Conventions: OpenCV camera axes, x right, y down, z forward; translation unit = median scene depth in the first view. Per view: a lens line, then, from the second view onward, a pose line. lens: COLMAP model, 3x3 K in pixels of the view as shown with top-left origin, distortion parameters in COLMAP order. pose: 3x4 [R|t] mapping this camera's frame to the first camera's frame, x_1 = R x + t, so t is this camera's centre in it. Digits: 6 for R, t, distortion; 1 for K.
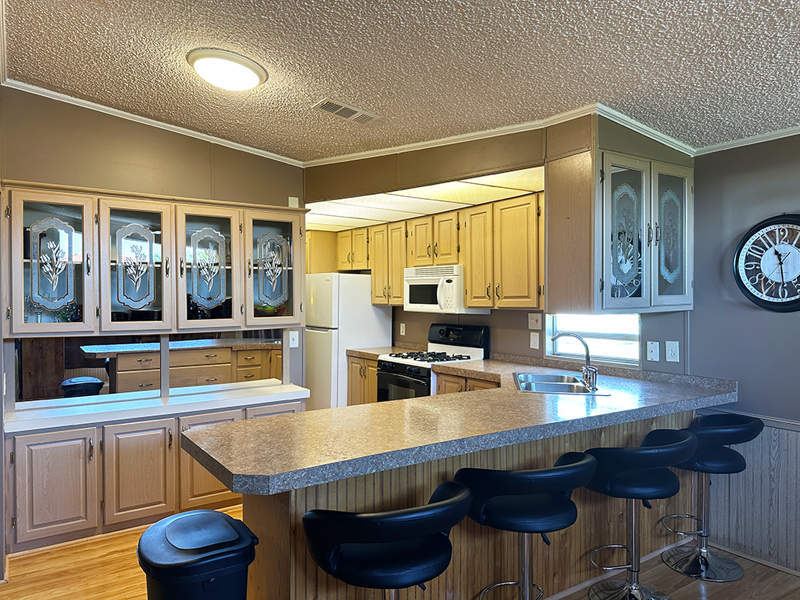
lens RADIAL K [[547.3, 0, 400.0], [0, 547.3, 300.0], [0, 0, 1]] dist [0.053006, -0.067292]
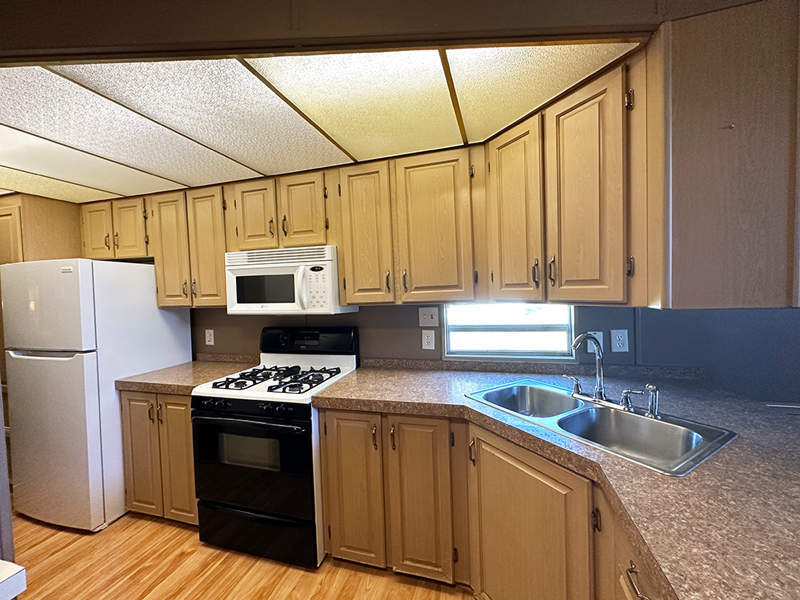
lens RADIAL K [[319.3, 0, 401.7], [0, 319.3, 299.4], [0, 0, 1]] dist [-0.010345, 0.004401]
pose [[0.769558, -0.043555, 0.637089, -0.097921], [0.035707, 0.999045, 0.025168, -0.001683], [-0.637577, 0.003380, 0.770379, 0.677386]]
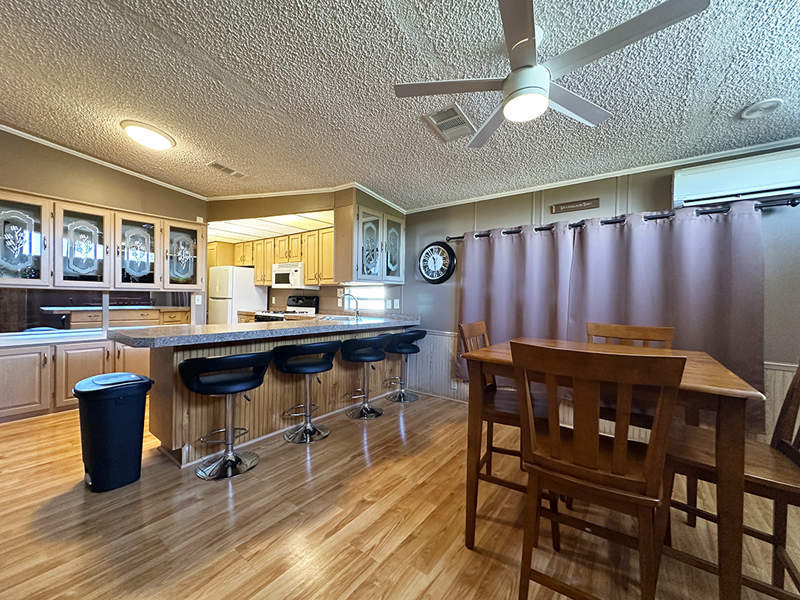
lens RADIAL K [[319.3, 0, 401.7], [0, 319.3, 299.4], [0, 0, 1]] dist [-0.010345, 0.004401]
pose [[0.946663, 0.016681, 0.321792, 0.091013], [-0.016965, 0.999854, -0.001924, 0.064041], [-0.321777, -0.003638, 0.946808, -0.153127]]
